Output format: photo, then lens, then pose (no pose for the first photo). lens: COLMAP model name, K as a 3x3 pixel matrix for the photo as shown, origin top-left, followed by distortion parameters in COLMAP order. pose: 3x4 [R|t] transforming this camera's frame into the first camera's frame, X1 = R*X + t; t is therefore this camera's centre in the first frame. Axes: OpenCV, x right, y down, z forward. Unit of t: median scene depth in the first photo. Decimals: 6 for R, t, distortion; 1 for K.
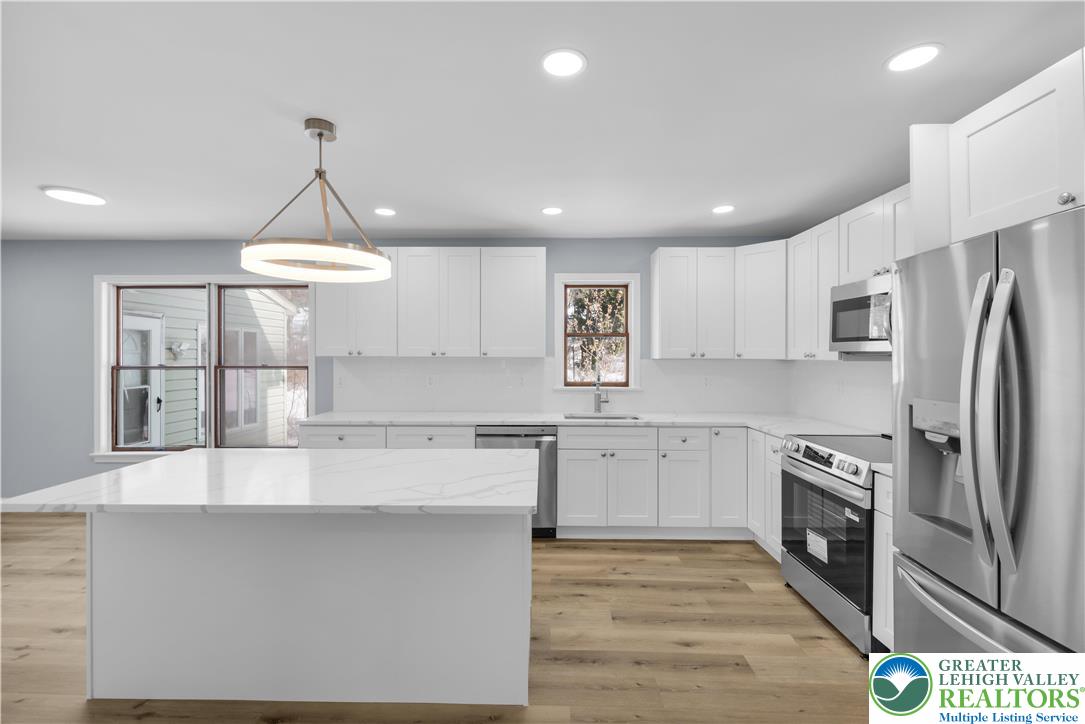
lens RADIAL K [[479.5, 0, 540.6], [0, 479.5, 361.3], [0, 0, 1]] dist [0.003990, -0.000359]
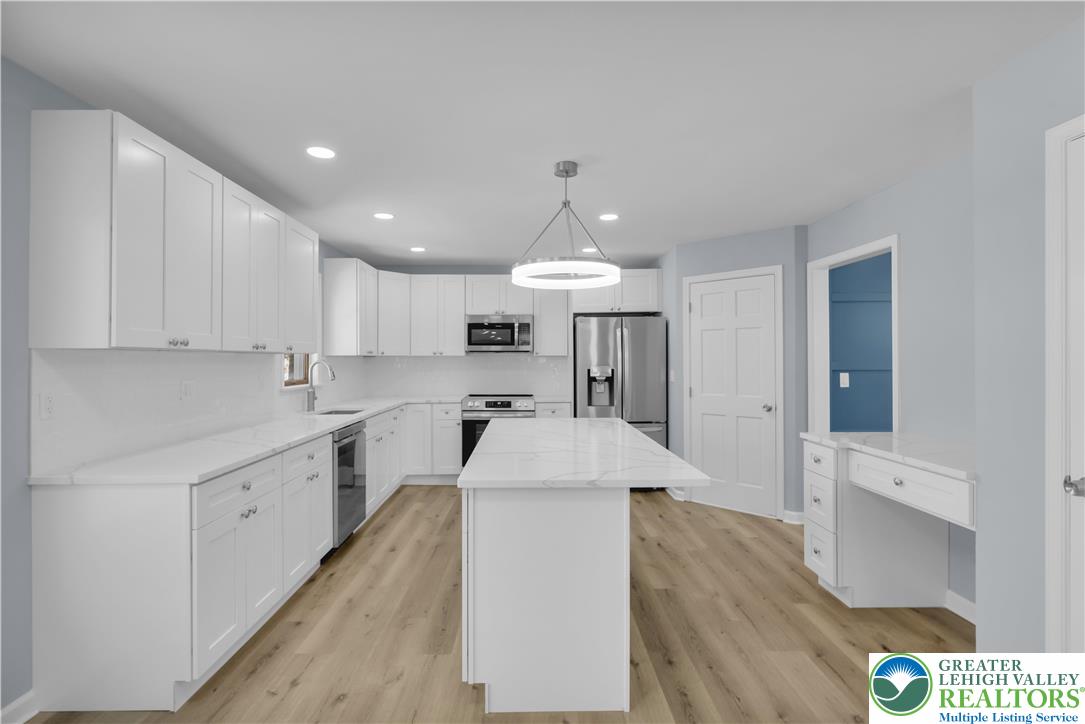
lens RADIAL K [[507.6, 0, 543.5], [0, 507.6, 356.1], [0, 0, 1]] dist [0.000581, 0.000156]
pose [[-0.053975, 0.004648, 0.998531, -1.282146], [0.013614, 0.999900, -0.003918, 0.011400], [-0.998449, 0.013383, -0.054033, 0.806253]]
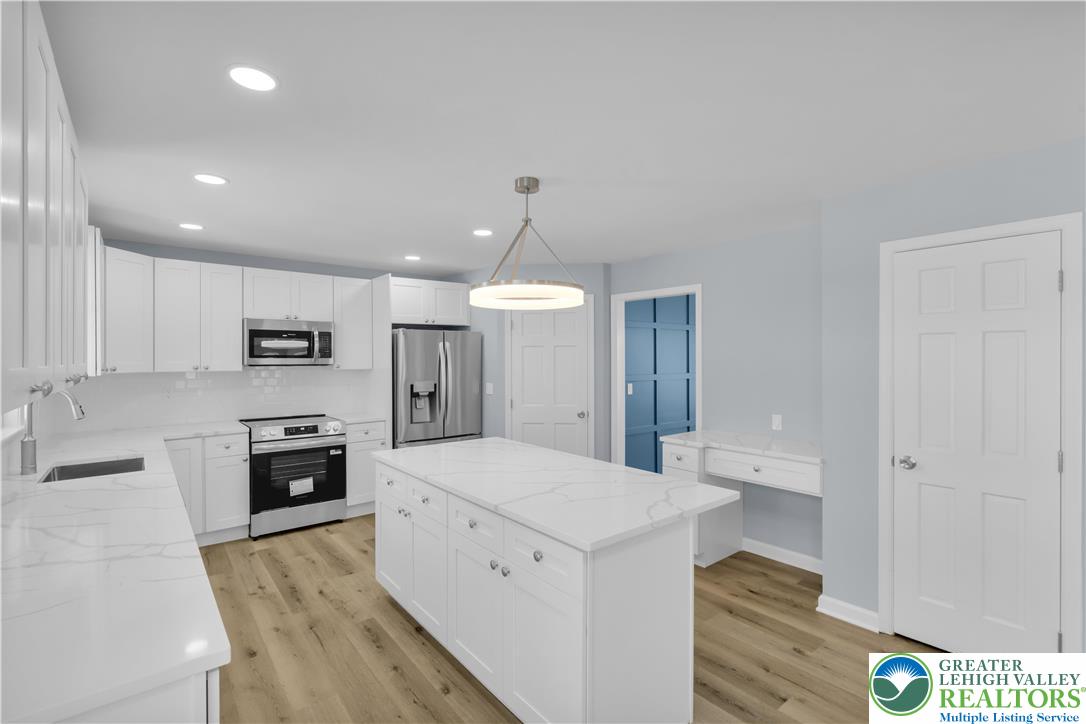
lens RADIAL K [[480.0, 0, 535.8], [0, 480.0, 360.5], [0, 0, 1]] dist [0.003990, -0.000359]
pose [[-0.651241, -0.003704, 0.758862, -0.992647], [0.008769, 0.999885, 0.012406, -0.041162], [-0.758820, 0.014734, -0.651134, 1.258452]]
